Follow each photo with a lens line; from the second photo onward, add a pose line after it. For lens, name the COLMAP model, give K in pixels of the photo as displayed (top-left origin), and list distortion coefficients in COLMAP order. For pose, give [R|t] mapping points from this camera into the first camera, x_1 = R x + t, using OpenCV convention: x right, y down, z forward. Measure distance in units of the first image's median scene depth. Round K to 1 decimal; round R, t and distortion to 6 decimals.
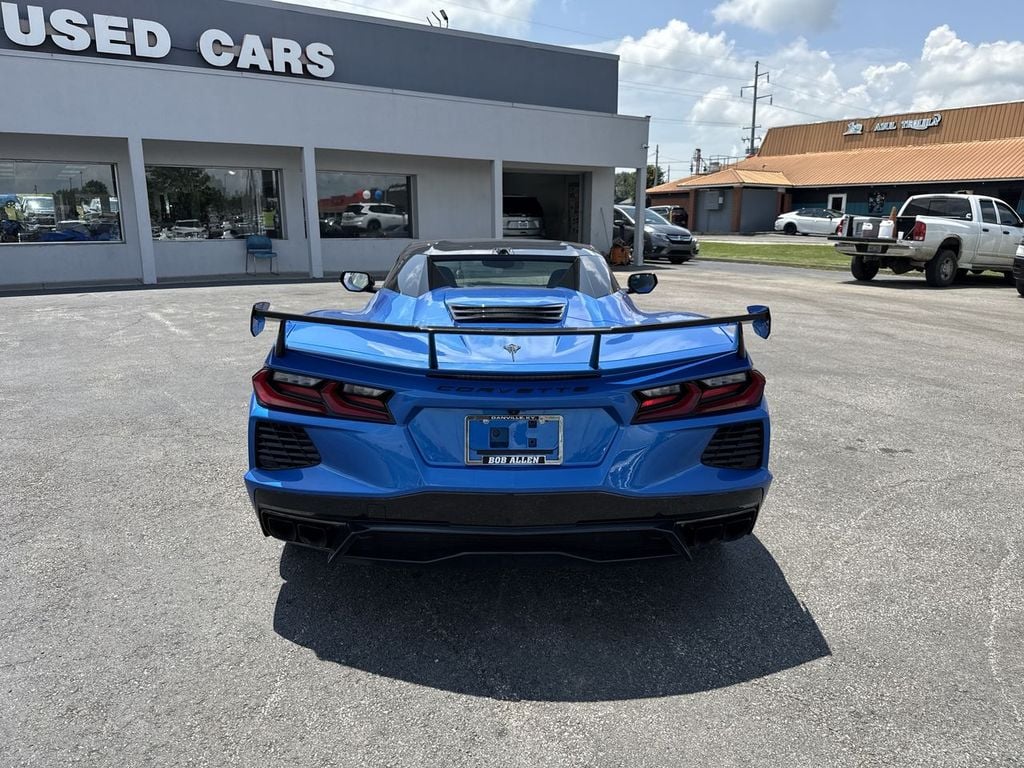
lens RADIAL K [[721.0, 0, 512.0], [0, 721.0, 384.0], [0, 0, 1]] dist [0.040694, -0.070340]
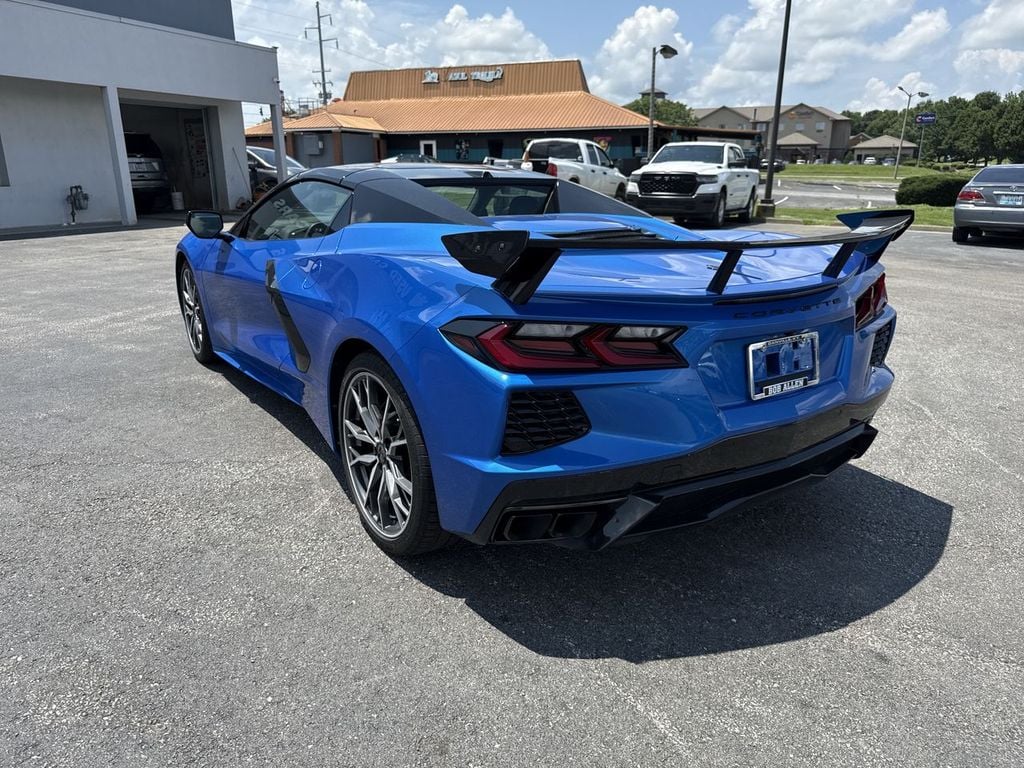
lens RADIAL K [[721.0, 0, 512.0], [0, 721.0, 384.0], [0, 0, 1]] dist [0.040694, -0.070340]
pose [[0.841586, -0.156224, 0.517037, -0.108496], [0.121050, 0.987461, 0.101331, -0.004884], [-0.526384, -0.022691, 0.849944, 0.054712]]
